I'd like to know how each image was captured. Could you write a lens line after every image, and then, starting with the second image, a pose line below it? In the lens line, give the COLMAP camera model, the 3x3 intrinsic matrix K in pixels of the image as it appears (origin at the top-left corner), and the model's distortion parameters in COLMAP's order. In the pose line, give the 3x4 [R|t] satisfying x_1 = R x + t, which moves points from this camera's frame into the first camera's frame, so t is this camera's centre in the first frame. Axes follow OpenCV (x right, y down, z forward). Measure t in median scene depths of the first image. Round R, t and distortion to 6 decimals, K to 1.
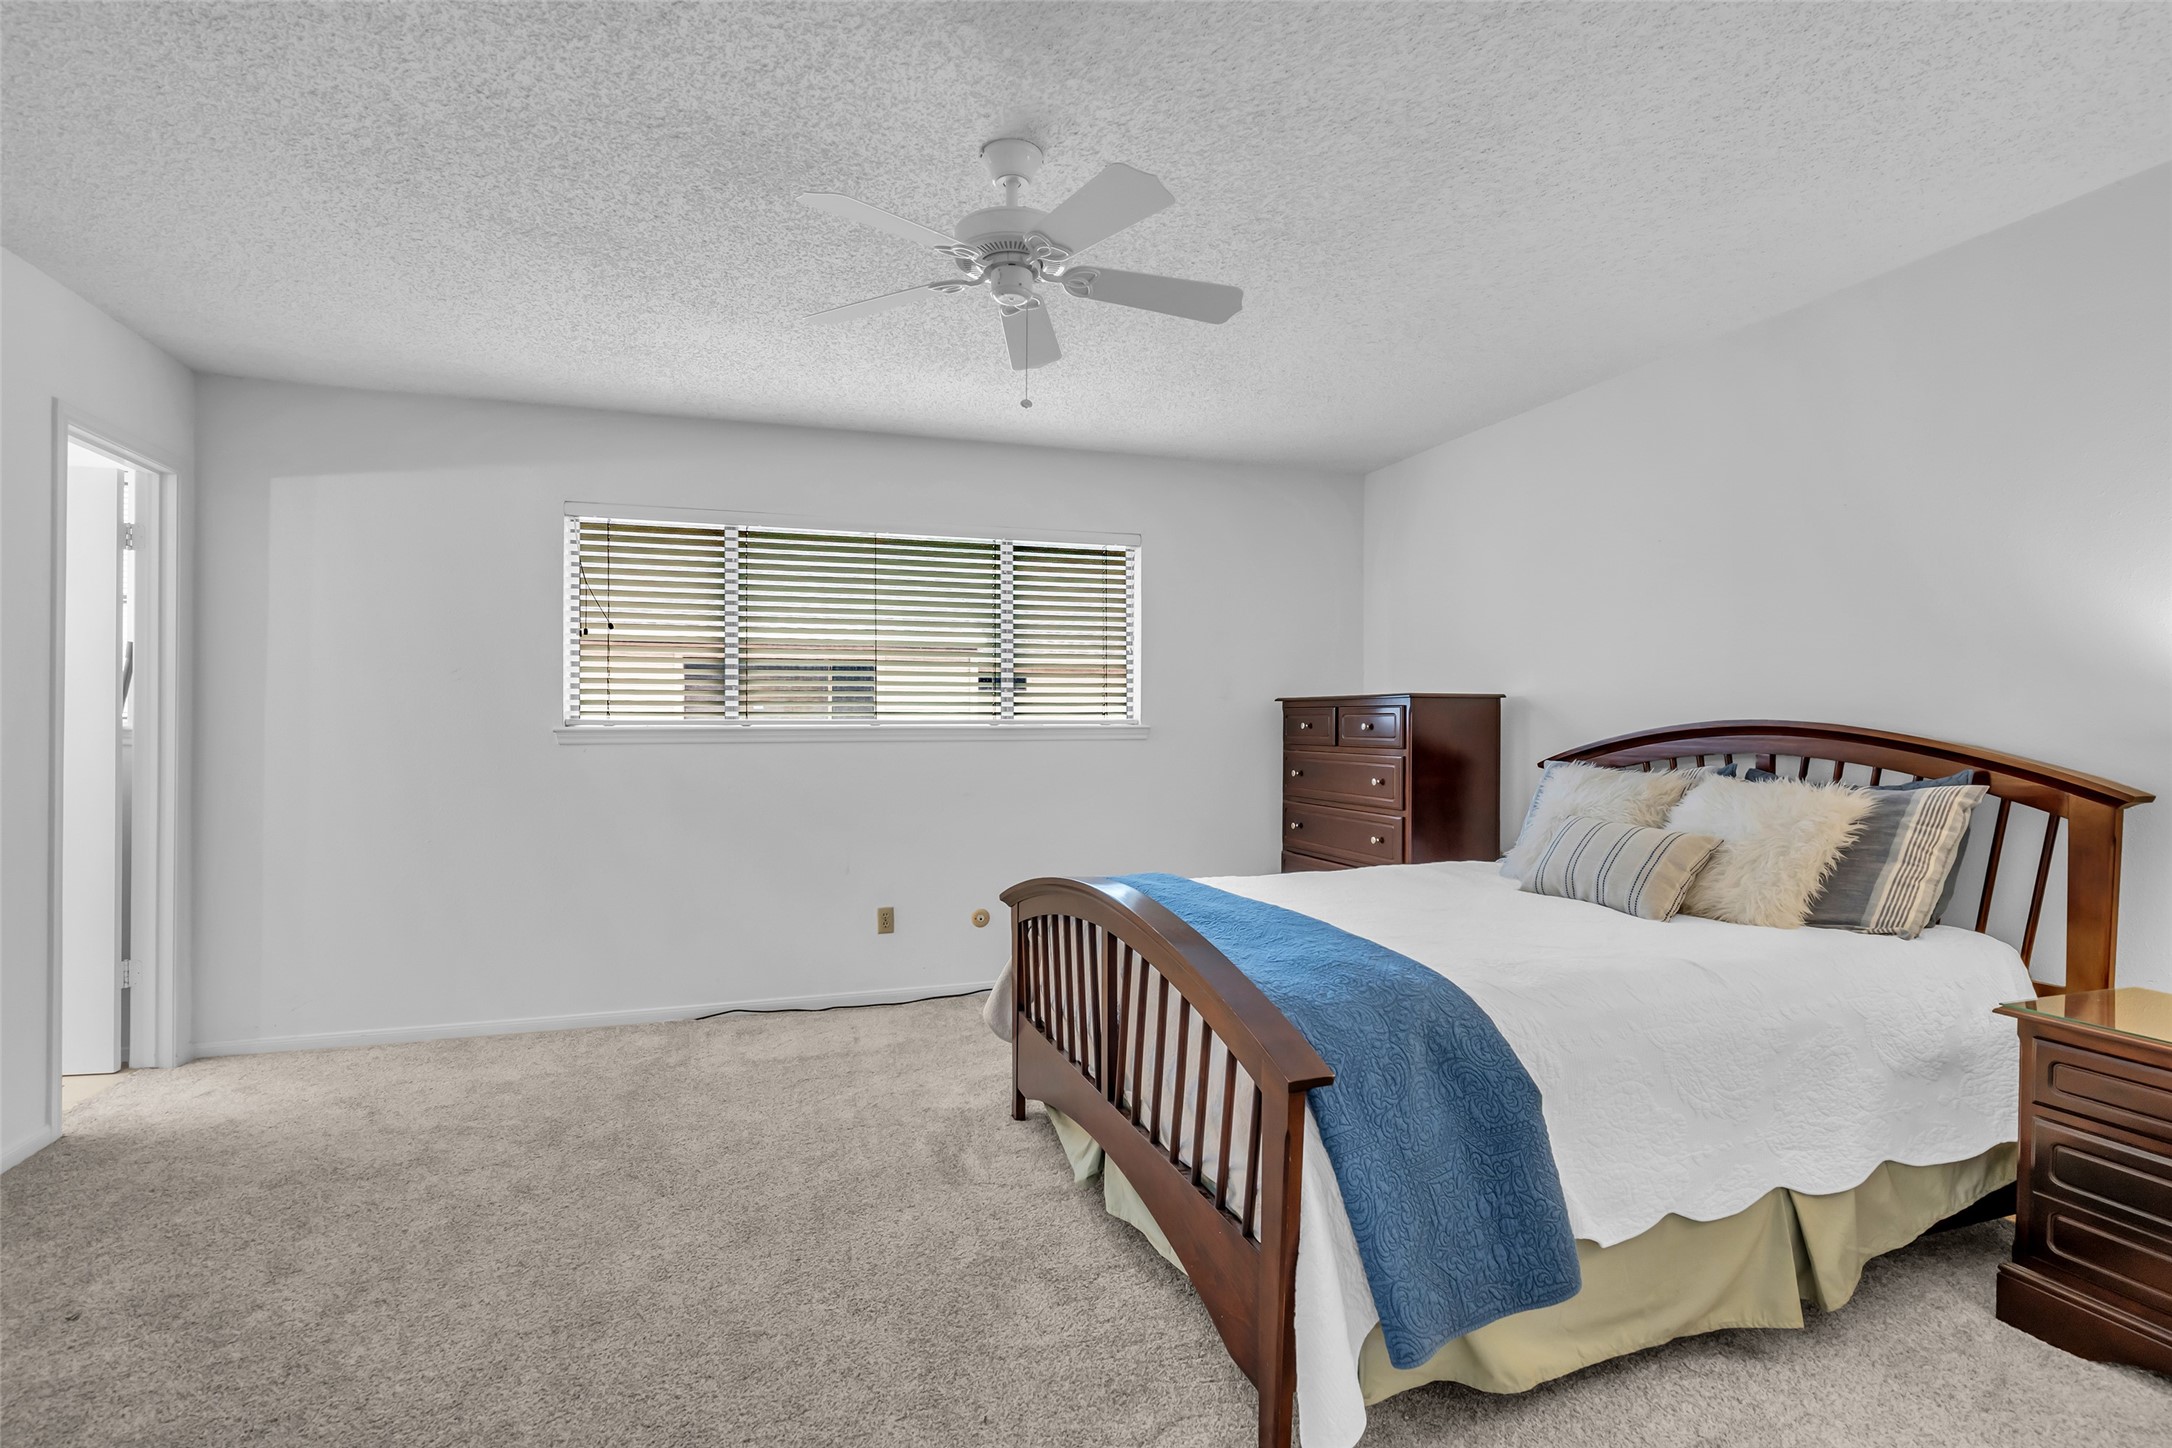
lens RADIAL K [[994.5, 0, 1089.3], [0, 994.5, 721.4], [0, 0, 1]] dist [-0.010009, 0.001931]
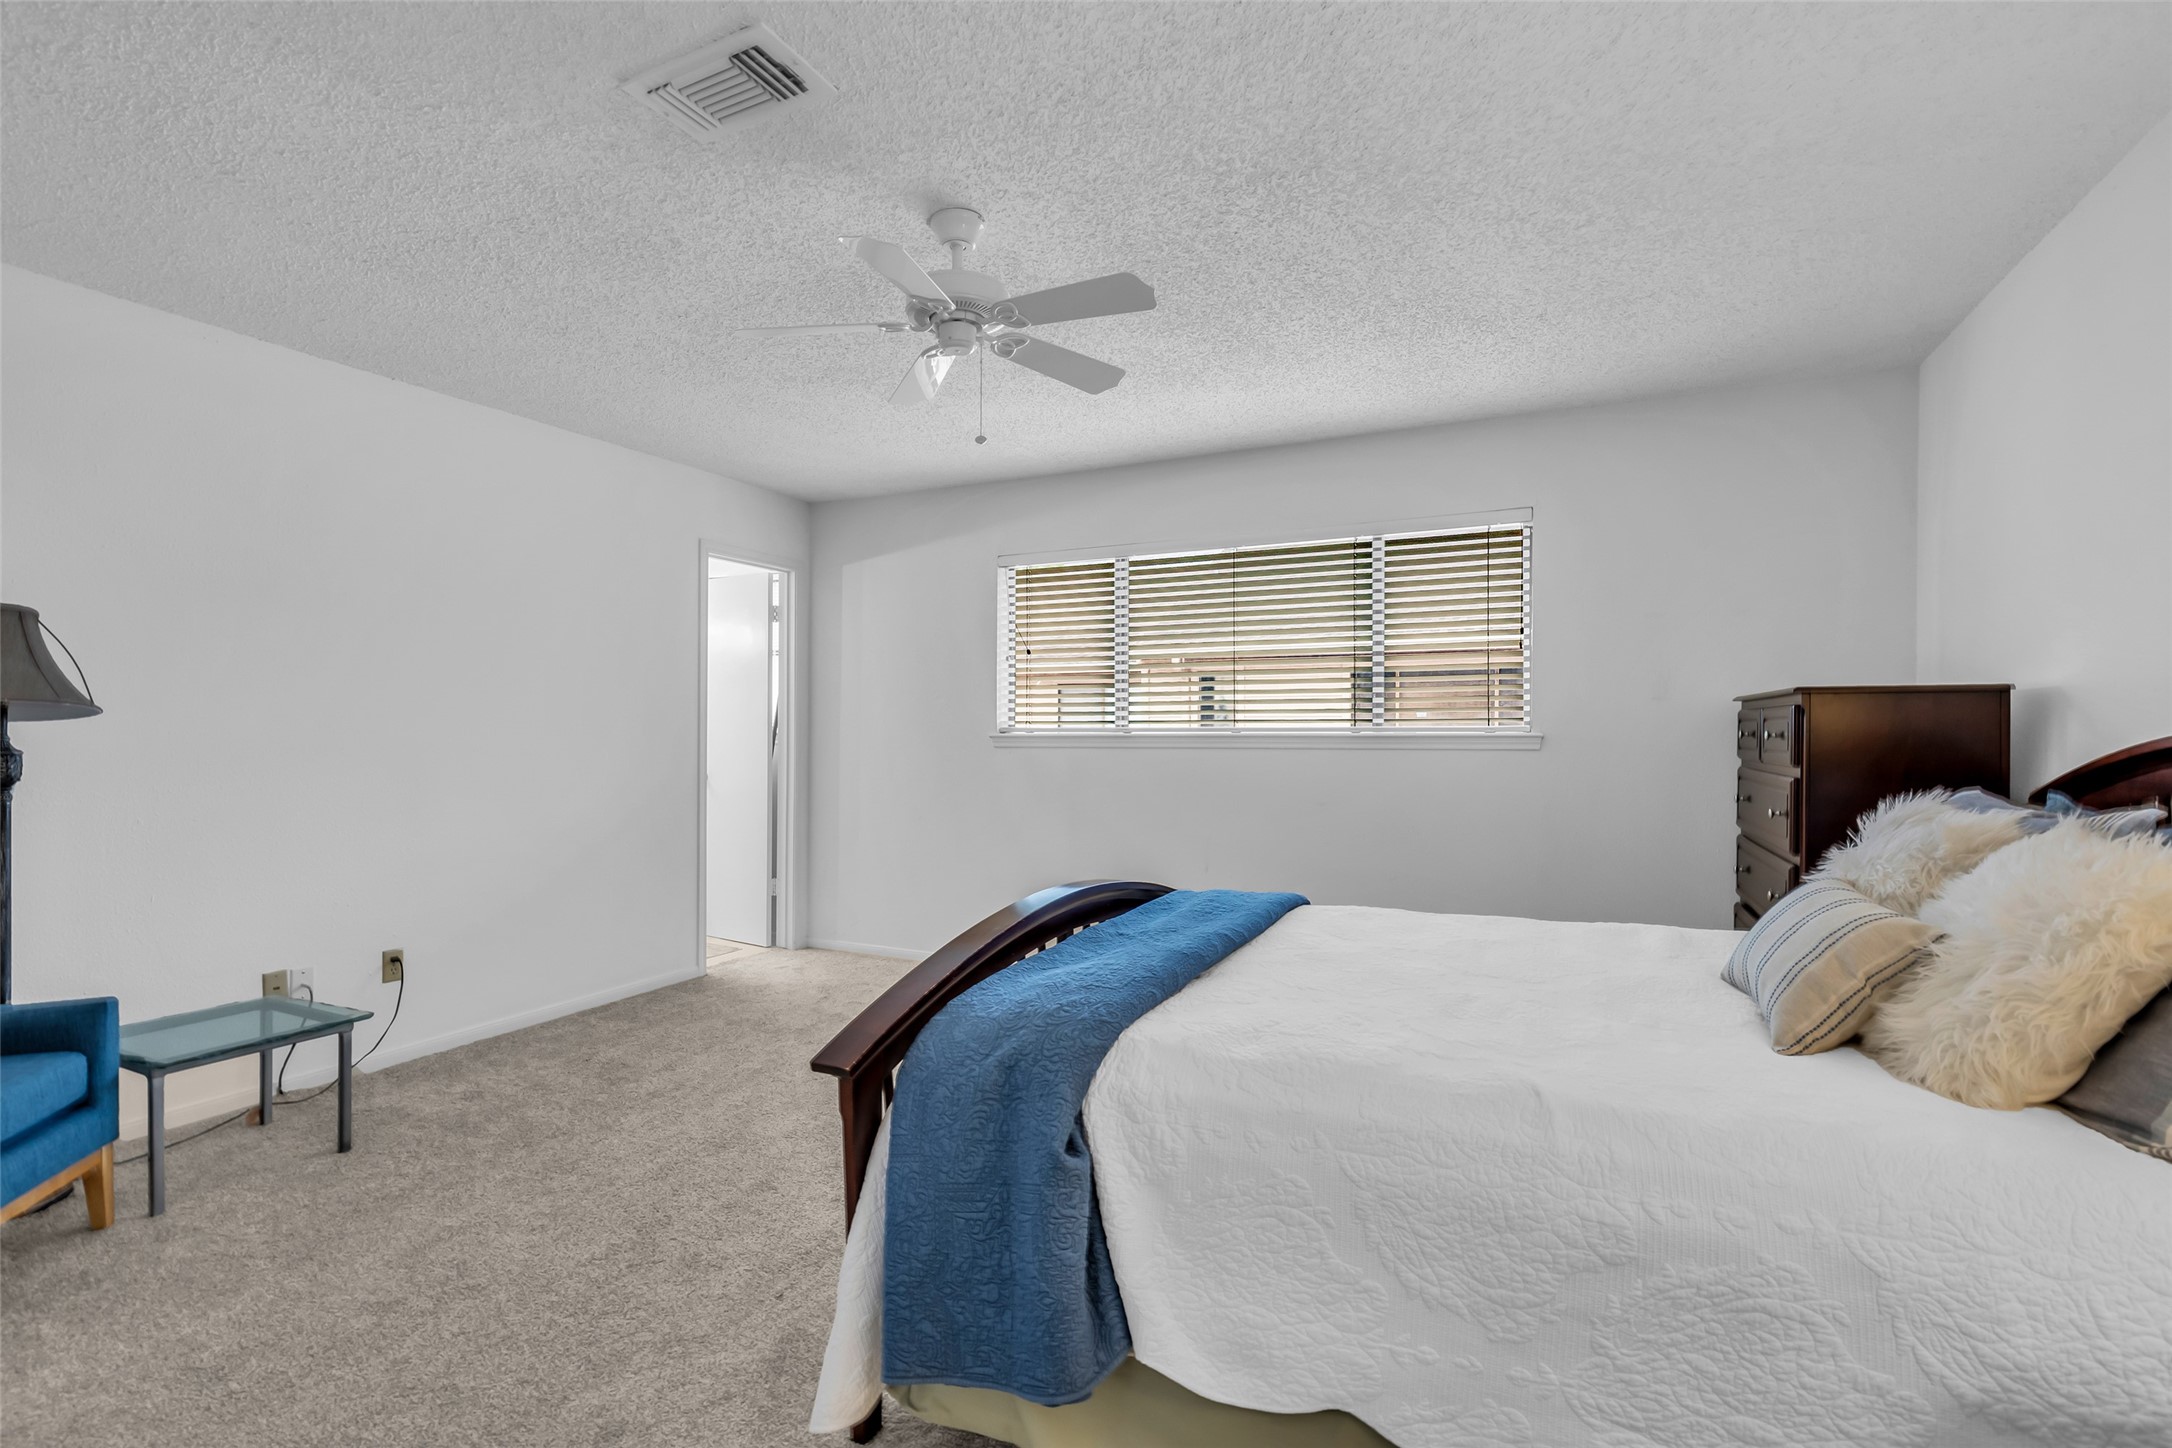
lens RADIAL K [[994.5, 0, 1087.9], [0, 994.5, 733.9], [0, 0, 1]] dist [-0.010009, 0.001931]
pose [[0.722208, 0.002432, -0.691671, 0.507033], [0.002381, 0.999979, 0.006002, -0.001567], [0.691672, -0.005981, 0.722187, 0.185702]]
